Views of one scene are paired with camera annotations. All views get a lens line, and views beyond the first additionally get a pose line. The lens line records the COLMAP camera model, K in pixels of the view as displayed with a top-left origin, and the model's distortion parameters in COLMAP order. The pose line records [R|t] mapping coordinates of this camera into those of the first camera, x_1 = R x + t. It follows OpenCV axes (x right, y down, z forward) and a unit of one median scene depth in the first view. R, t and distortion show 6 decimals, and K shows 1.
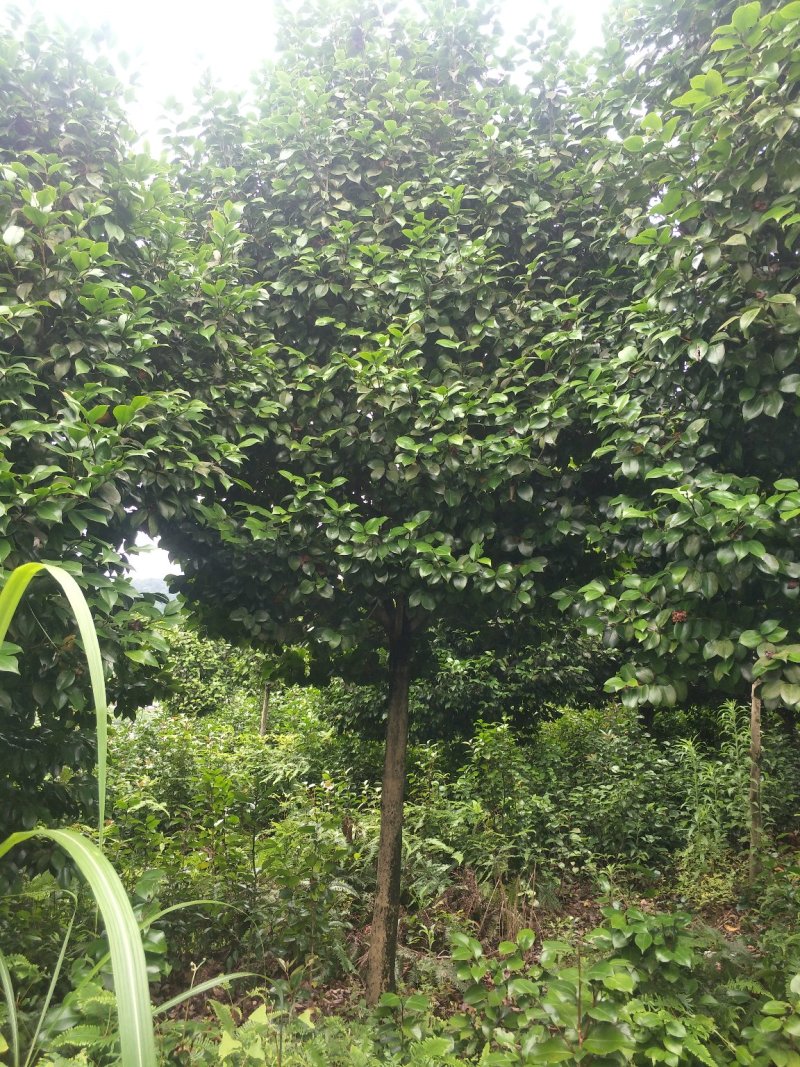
lens RADIAL K [[813.5, 0, 400.8], [0, 813.5, 529.0], [0, 0, 1]] dist [0.032453, 0.002787]
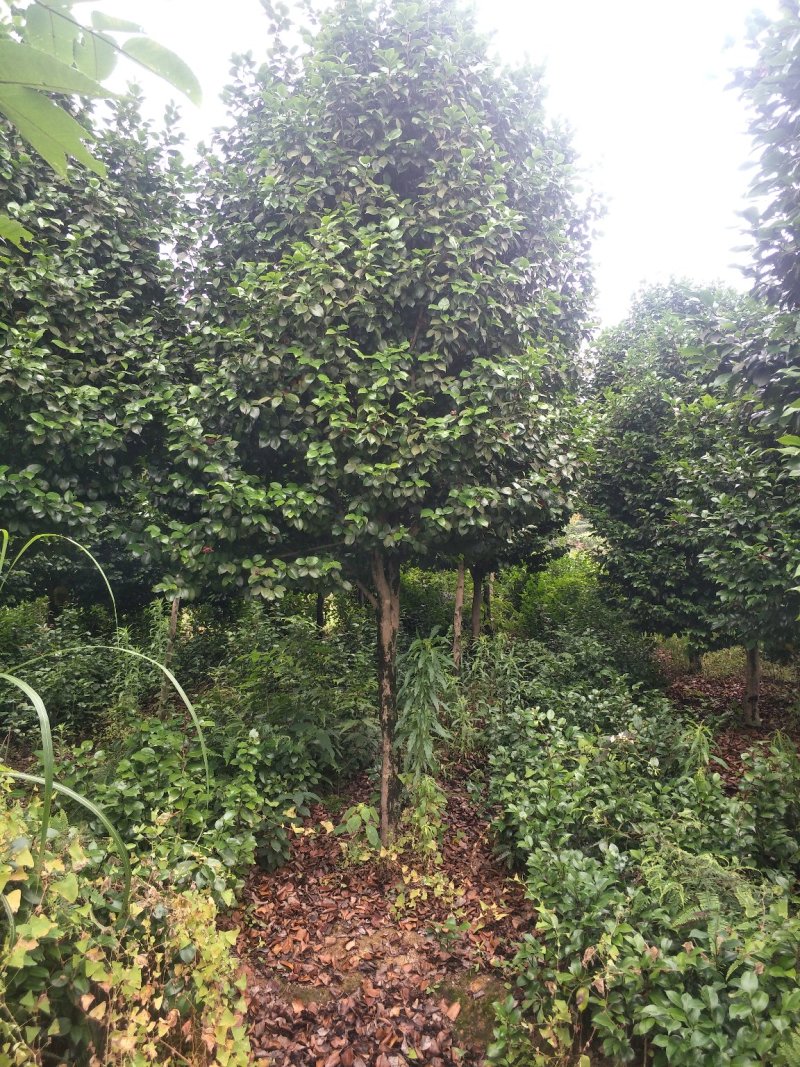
lens RADIAL K [[813.5, 0, 400.1], [0, 813.5, 534.3], [0, 0, 1]] dist [0.032453, 0.002787]
pose [[0.723823, 0.050766, 0.688116, -0.563294], [-0.137084, 0.987990, 0.071308, -0.105781], [-0.676231, -0.145944, 0.722088, -0.529639]]
